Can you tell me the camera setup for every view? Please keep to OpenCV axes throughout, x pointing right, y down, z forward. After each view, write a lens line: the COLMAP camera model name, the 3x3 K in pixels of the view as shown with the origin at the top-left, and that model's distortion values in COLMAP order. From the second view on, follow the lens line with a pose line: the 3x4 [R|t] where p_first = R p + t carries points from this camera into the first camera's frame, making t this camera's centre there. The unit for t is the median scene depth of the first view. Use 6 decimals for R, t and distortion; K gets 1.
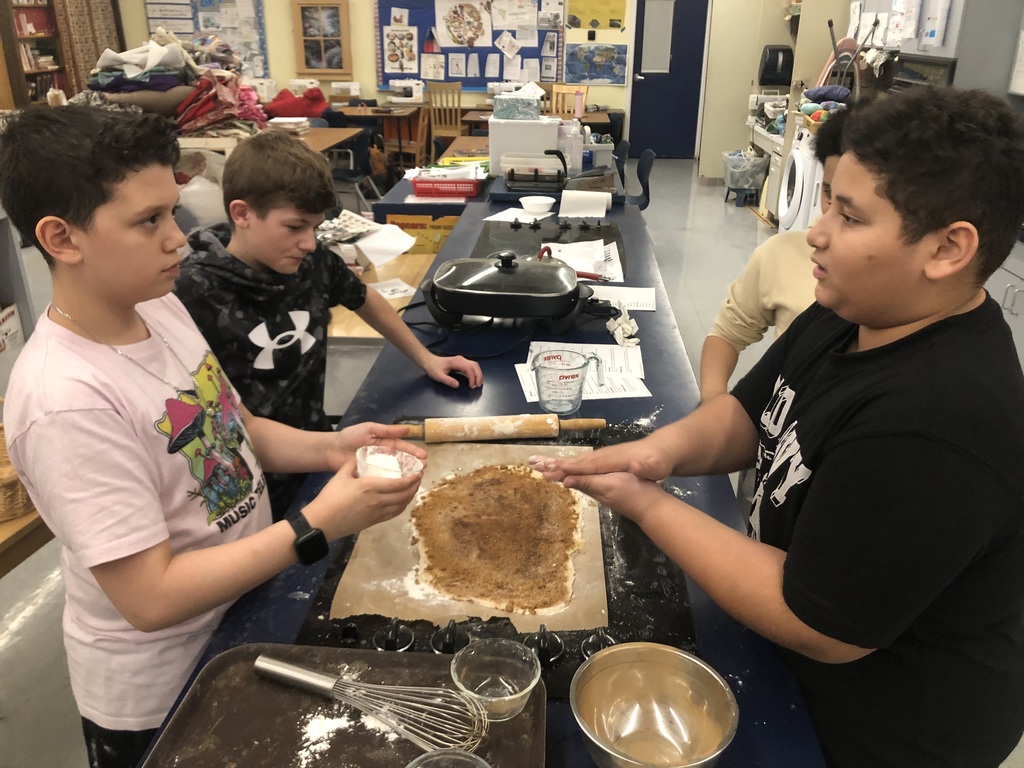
lens RADIAL K [[891.1, 0, 512.0], [0, 891.1, 384.0], [0, 0, 1]] dist [0.046857, -0.017267]
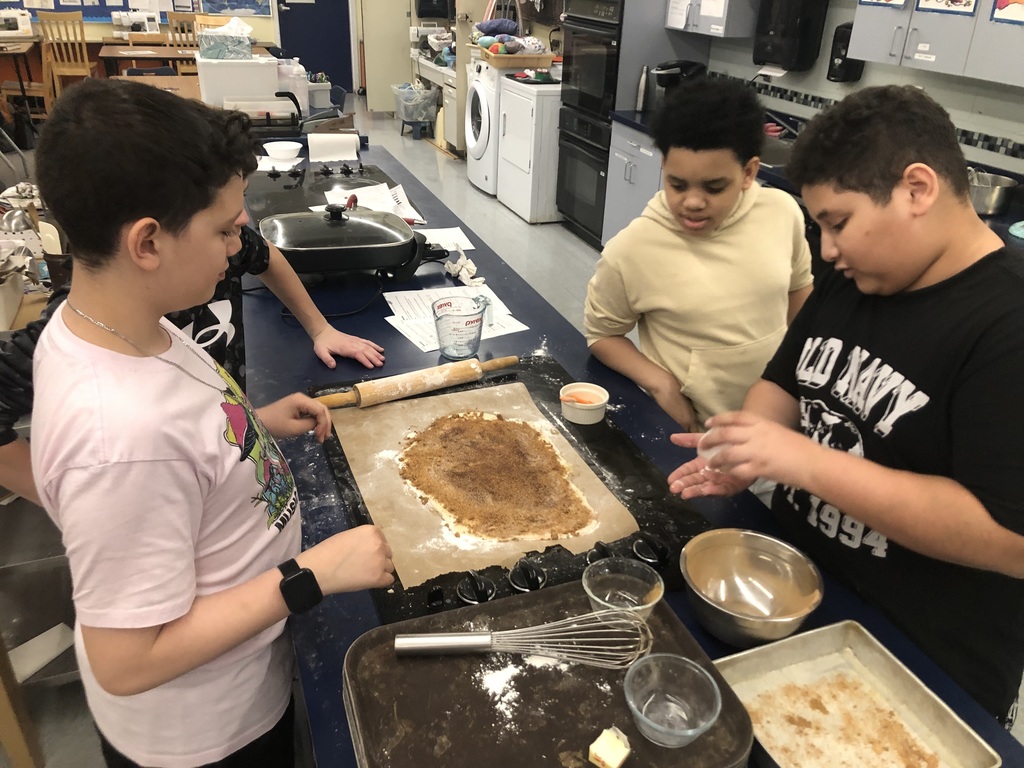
lens RADIAL K [[860.1, 0, 511.6], [0, 860.1, 405.8], [0, 0, 1]] dist [0.082086, -0.084092]
pose [[0.899734, -0.184845, 0.395361, -0.174244], [0.142748, 0.980693, 0.133654, -0.021877], [-0.412433, -0.063816, 0.908750, 0.028366]]
